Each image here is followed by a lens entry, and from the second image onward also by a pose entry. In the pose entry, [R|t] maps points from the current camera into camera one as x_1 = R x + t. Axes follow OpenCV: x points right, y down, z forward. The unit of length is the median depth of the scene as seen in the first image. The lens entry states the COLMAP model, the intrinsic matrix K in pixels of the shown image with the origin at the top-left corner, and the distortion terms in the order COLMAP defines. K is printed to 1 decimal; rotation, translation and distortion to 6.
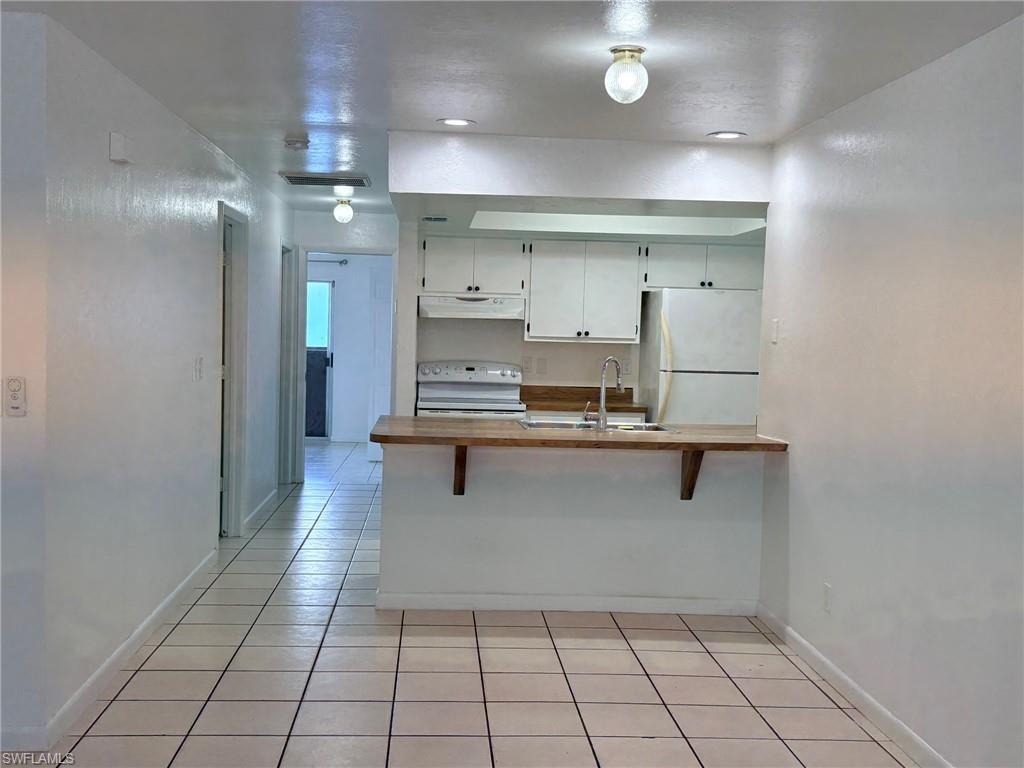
lens RADIAL K [[1099.3, 0, 512.0], [0, 1099.3, 384.0], [0, 0, 1]] dist [0.108222, -0.008988]
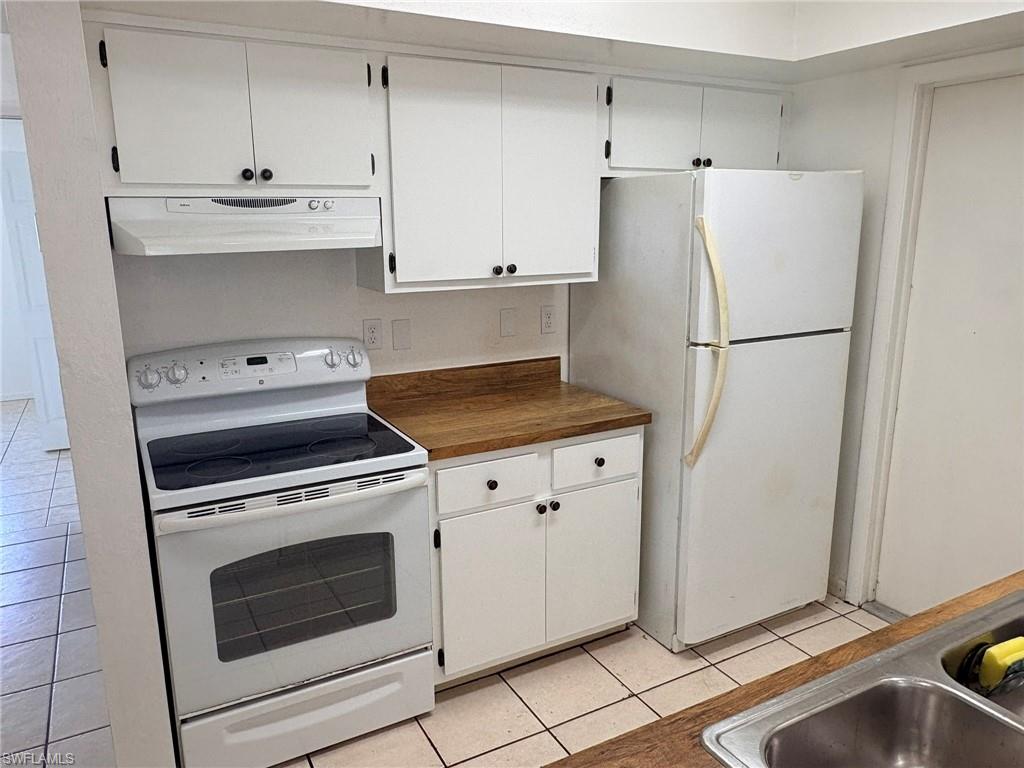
lens RADIAL K [[735.6, 0, 508.2], [0, 735.6, 381.5], [0, 0, 1]] dist [-0.002663, -0.000148]
pose [[0.907922, -0.124063, 0.400357, -0.068079], [0.052367, 0.981281, 0.185323, -0.057292], [-0.415855, -0.147294, 0.897424, 0.705640]]
